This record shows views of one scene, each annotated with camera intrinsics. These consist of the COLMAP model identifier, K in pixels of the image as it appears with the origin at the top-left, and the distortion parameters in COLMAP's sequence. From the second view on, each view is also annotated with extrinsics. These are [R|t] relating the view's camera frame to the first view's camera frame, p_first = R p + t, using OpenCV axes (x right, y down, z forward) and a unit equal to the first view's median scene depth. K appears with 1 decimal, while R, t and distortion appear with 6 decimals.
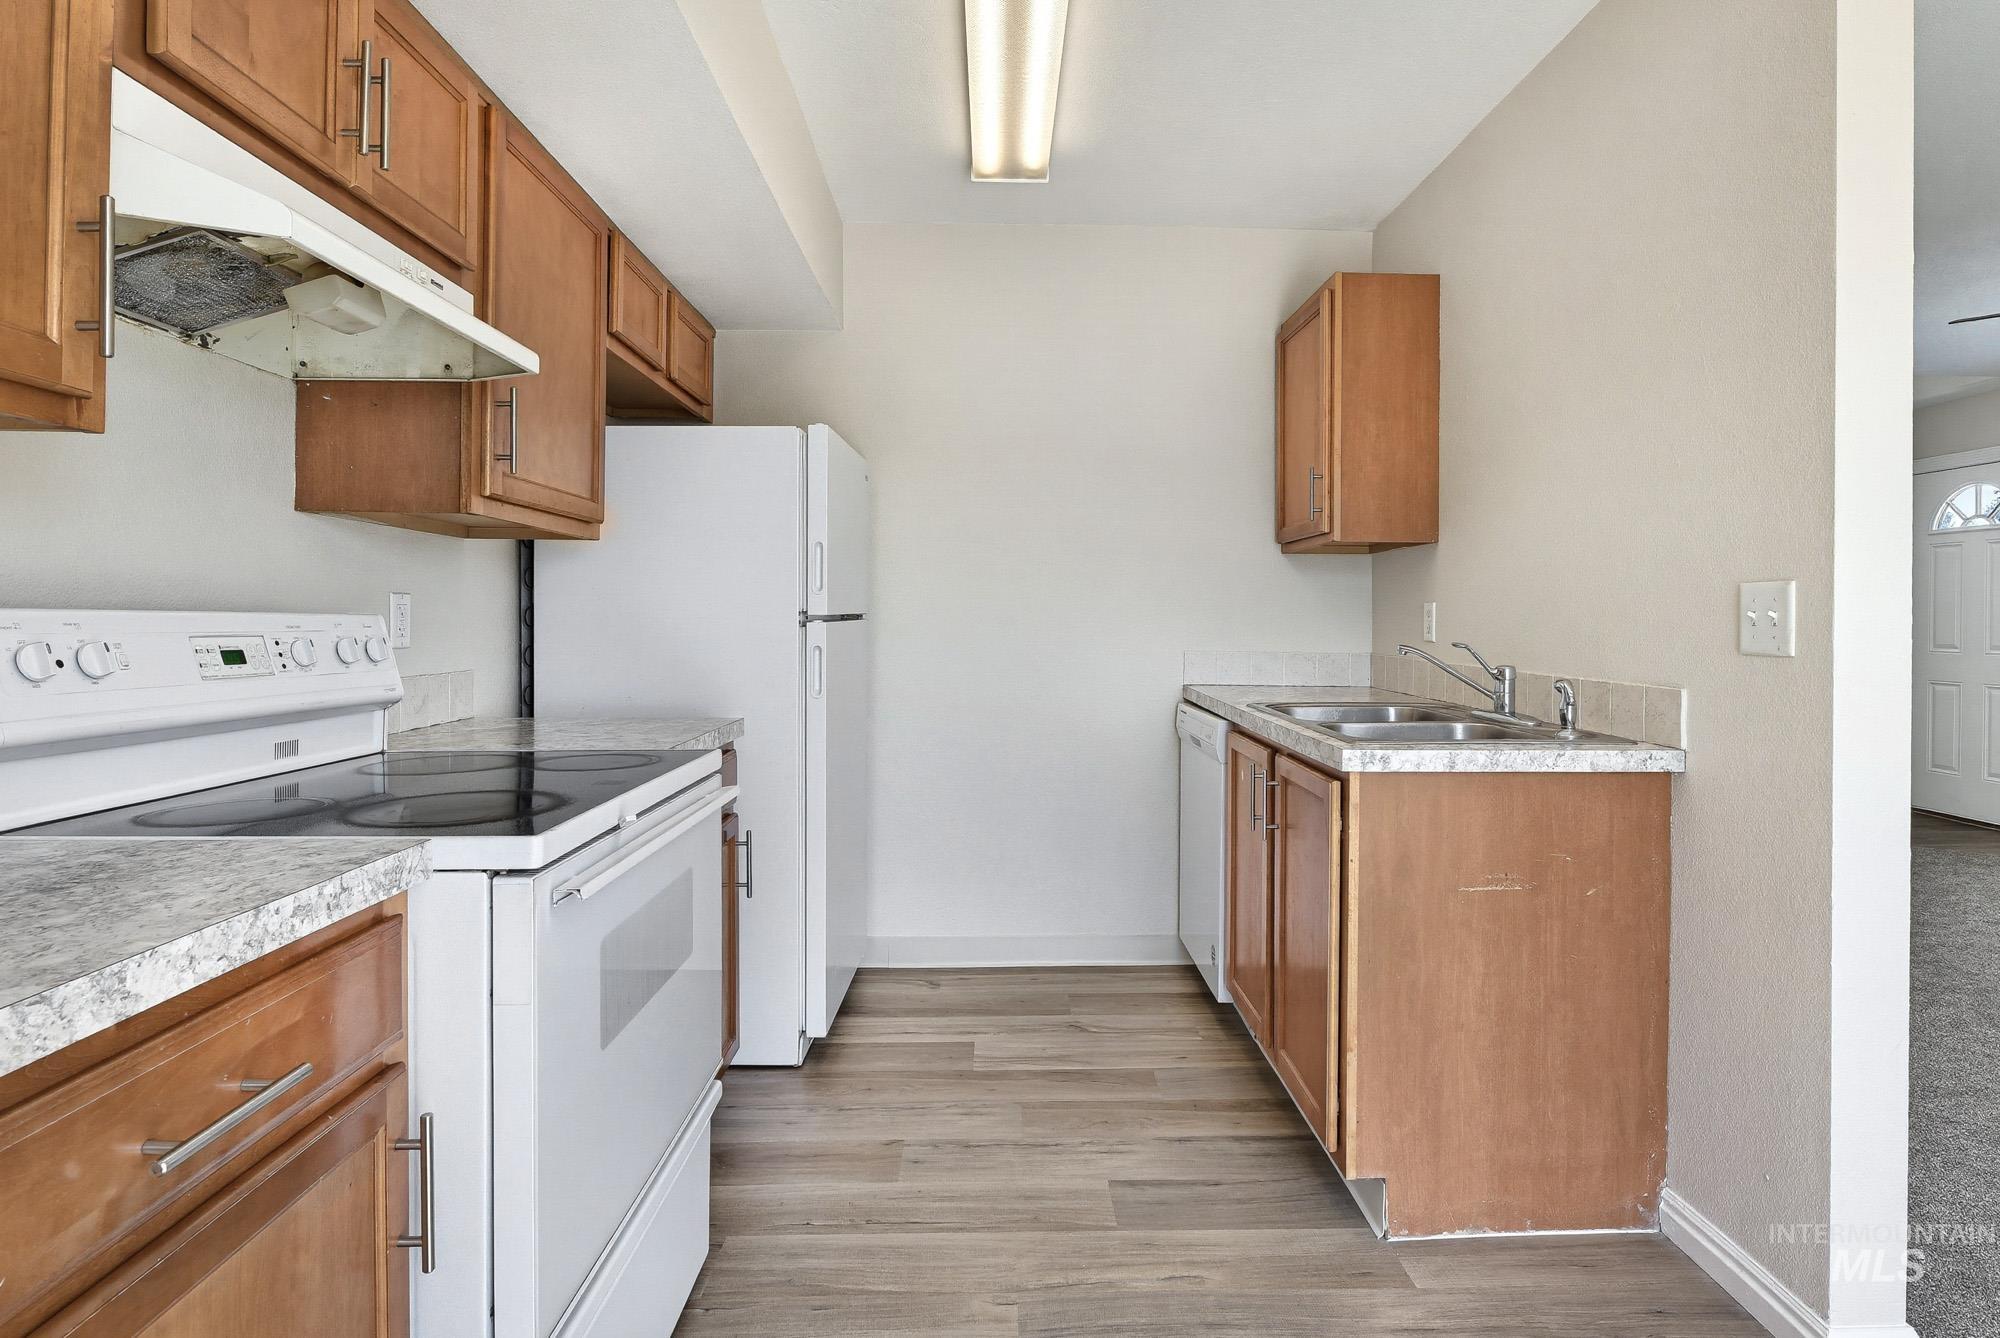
lens RADIAL K [[1048.8, 0, 1028.6], [0, 1048.8, 622.2], [0, 0, 1]] dist [-0.004082, -0.005679]
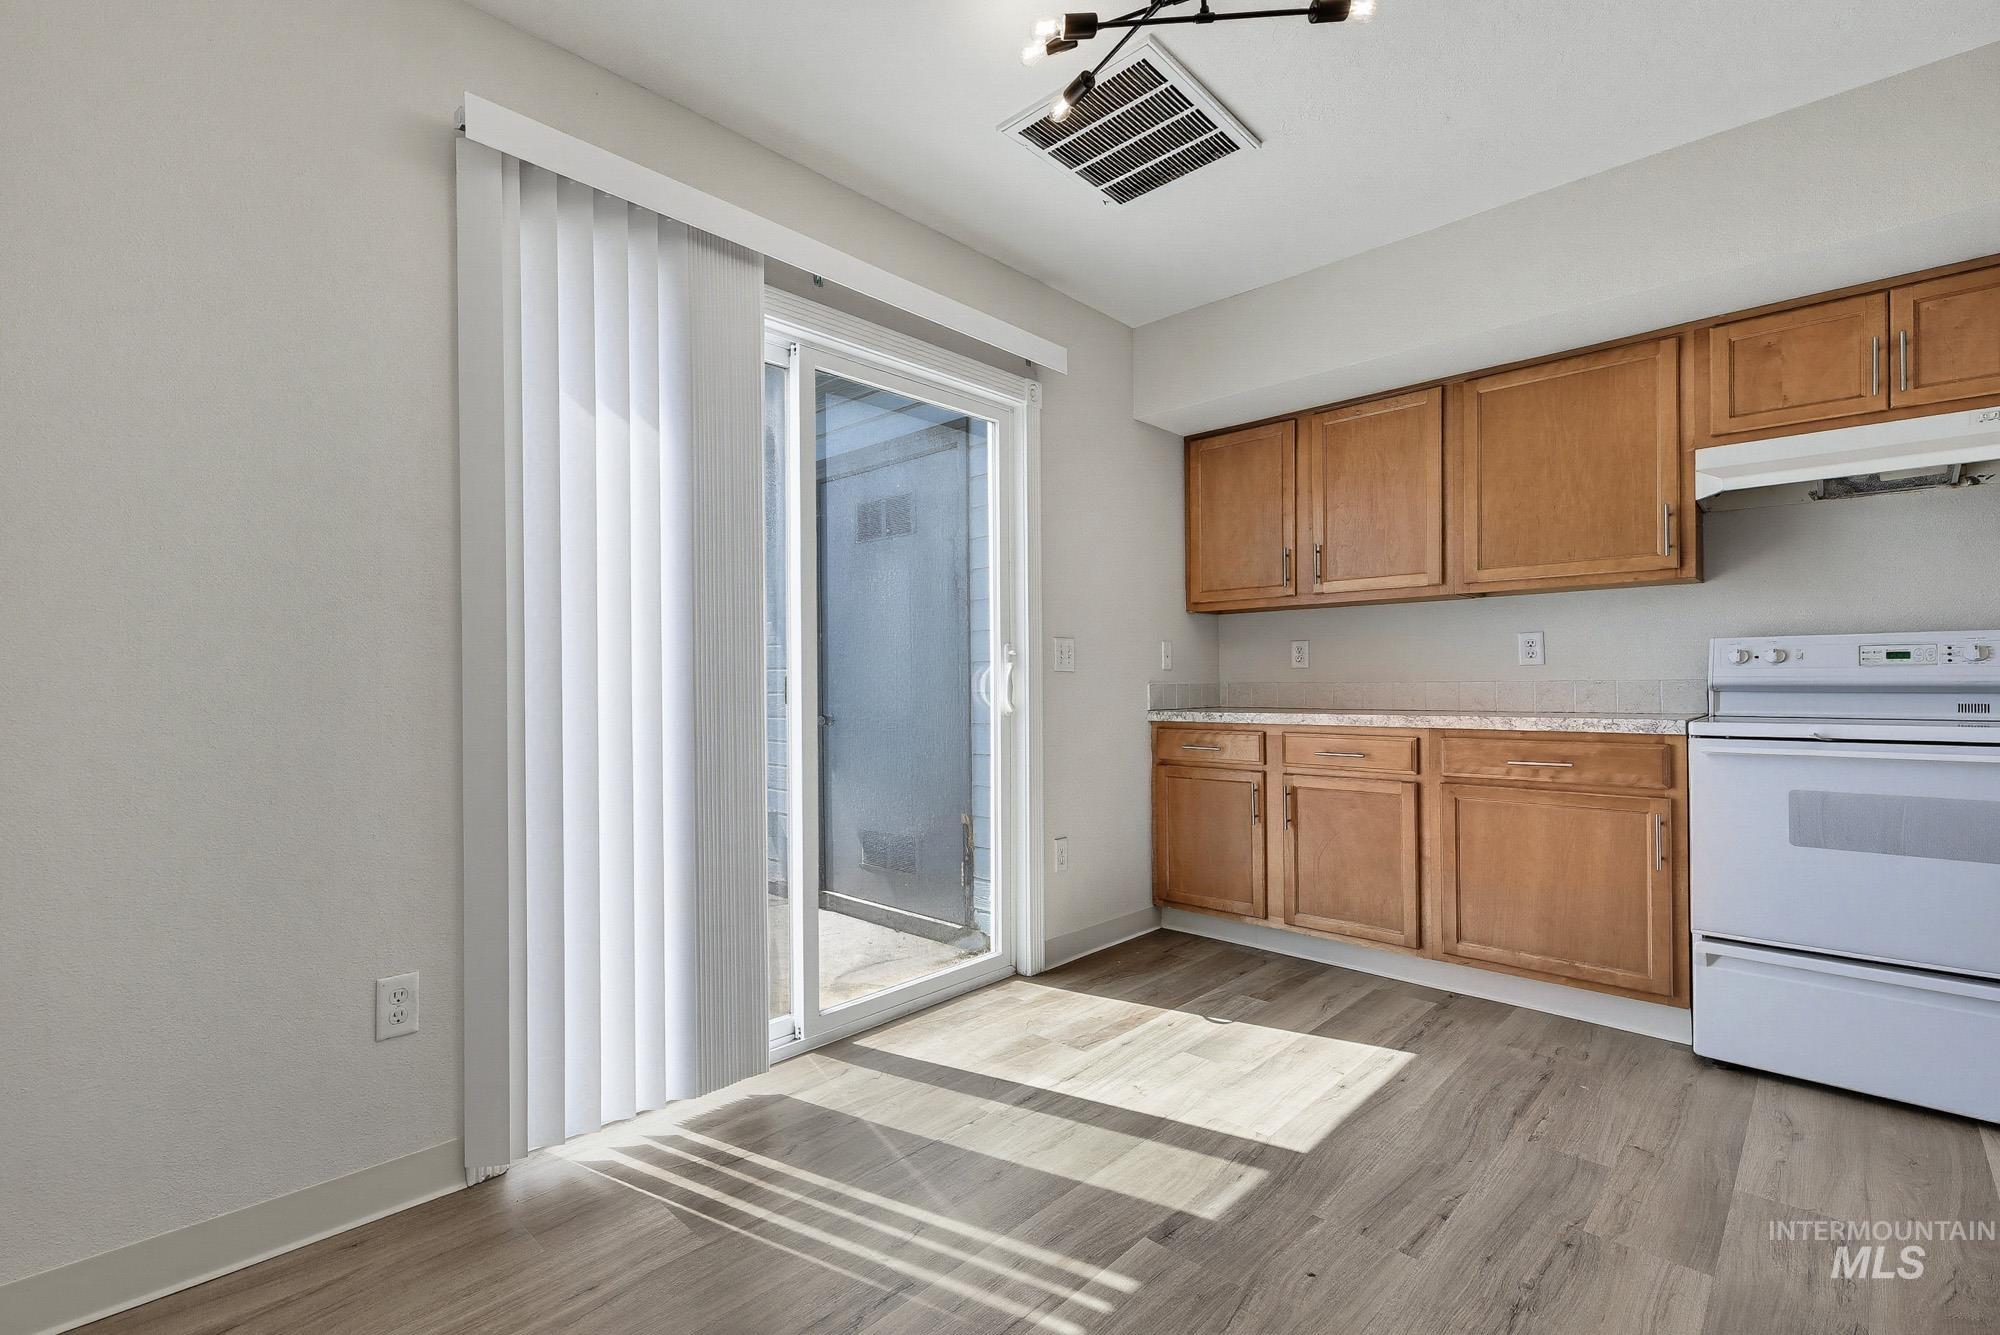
lens RADIAL K [[868.7, 0, 840.7], [0, 868.7, 686.4], [0, 0, 1]] dist [0.000205, -0.003821]
pose [[-0.774568, 0.002230, -0.632487, 1.360987], [0.002648, 0.999996, 0.000284, 0.064494], [0.632485, -0.001455, -0.774571, 0.743389]]
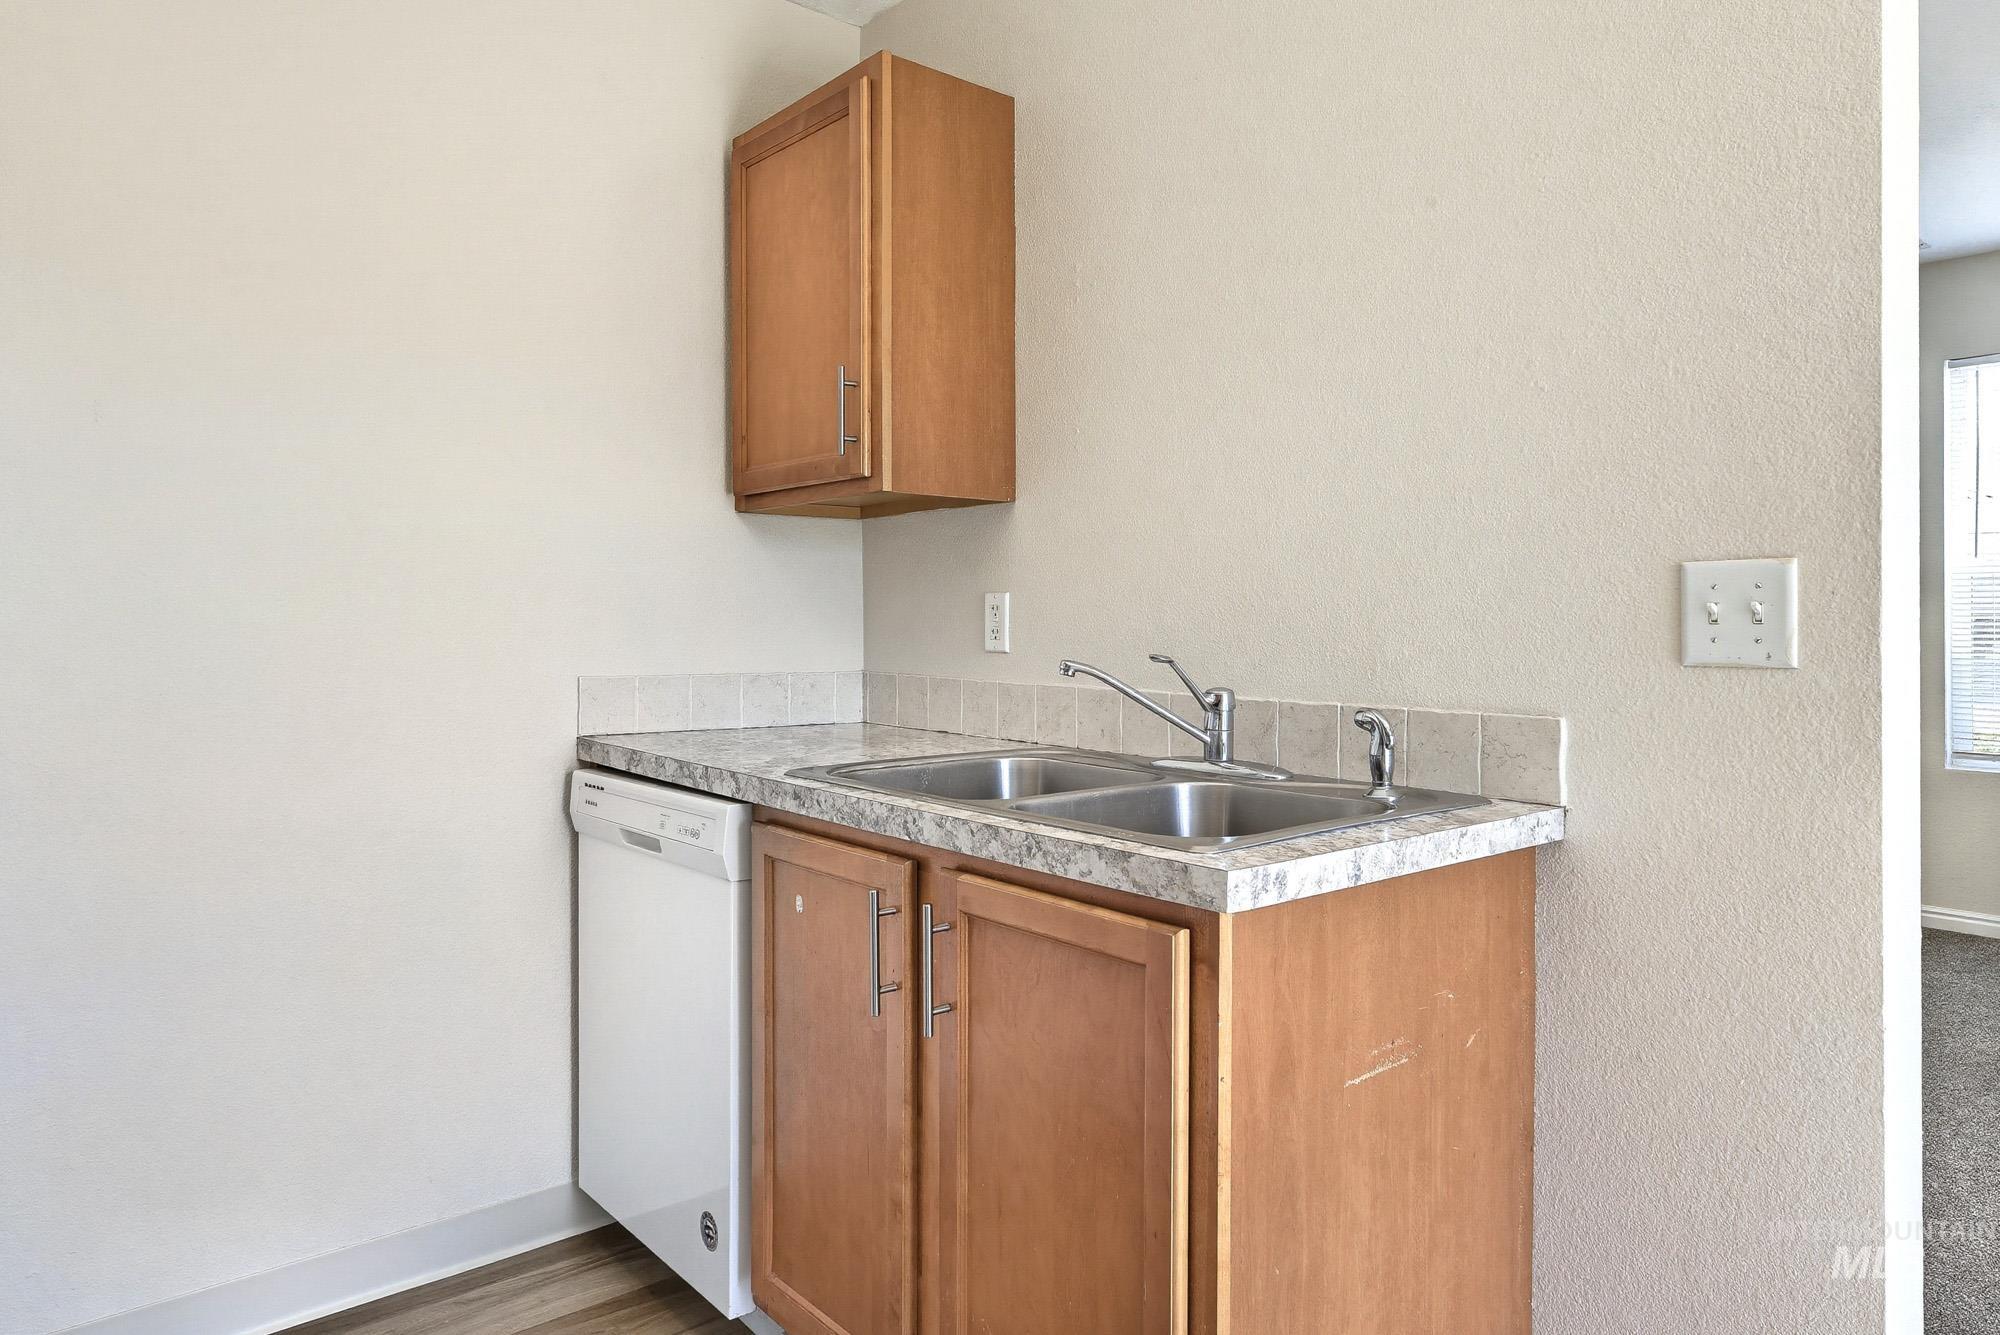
lens RADIAL K [[1291.0, 0, 1030.8], [0, 1291.0, 614.6], [0, 0, 1]] dist [0.002938, 0.001310]
pose [[0.784624, -0.003618, 0.619962, -0.163049], [0.007250, 0.999968, -0.003341, -0.003131], [-0.619930, 0.007116, 0.784625, 0.541021]]
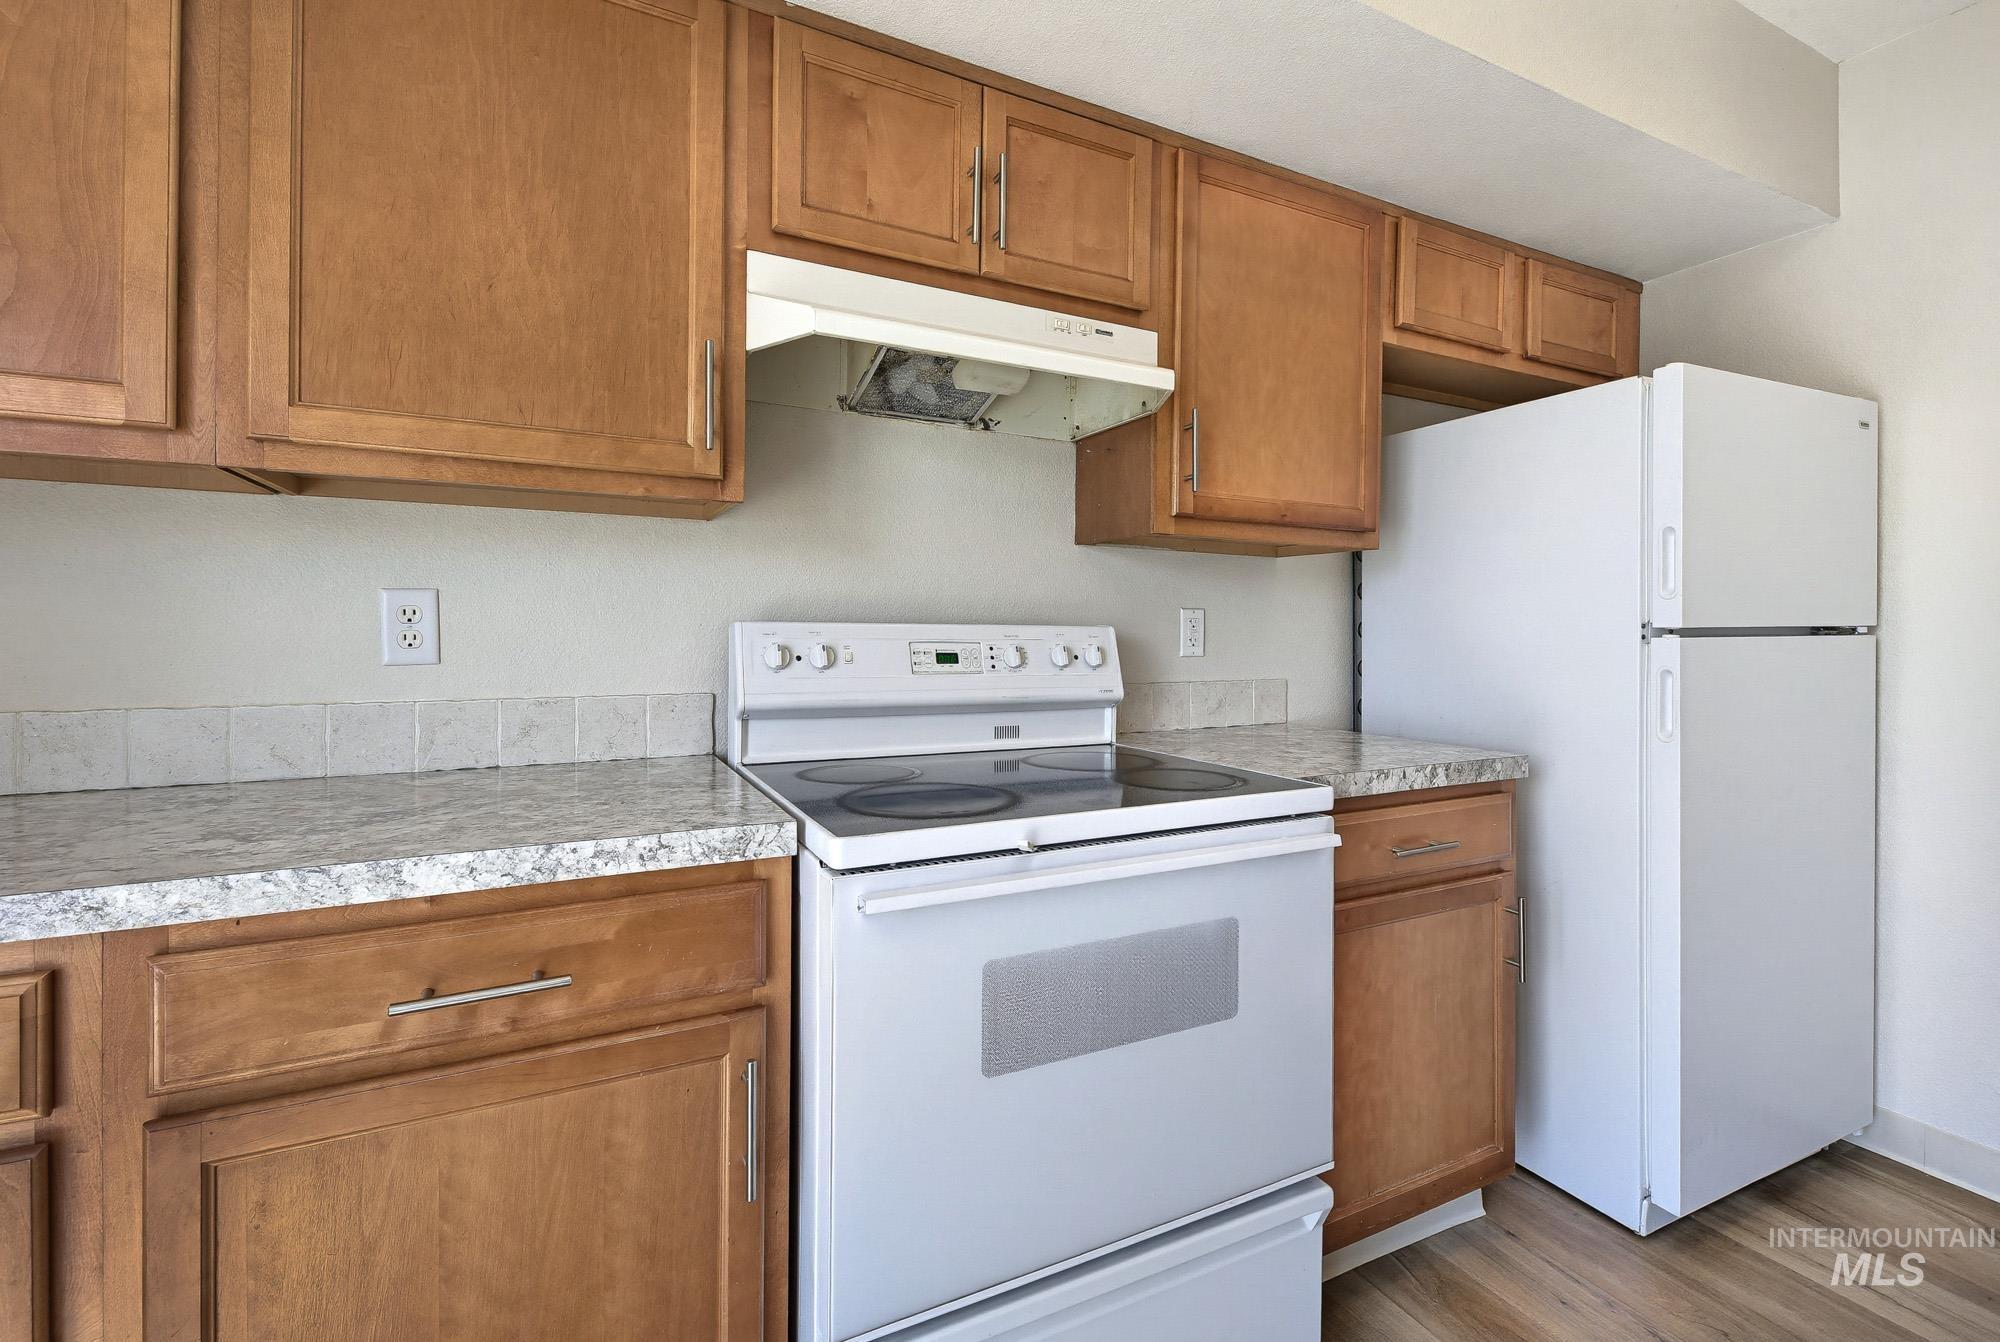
lens RADIAL K [[895.0, 0, 1016.7], [0, 895.0, 629.7], [0, 0, 1]] dist [0.010043, -0.003580]
pose [[0.429519, -0.000719, -0.903058, 0.228724], [-0.007264, 0.999965, -0.004251, 0.000892], [0.903029, 0.008385, 0.429498, 0.439896]]
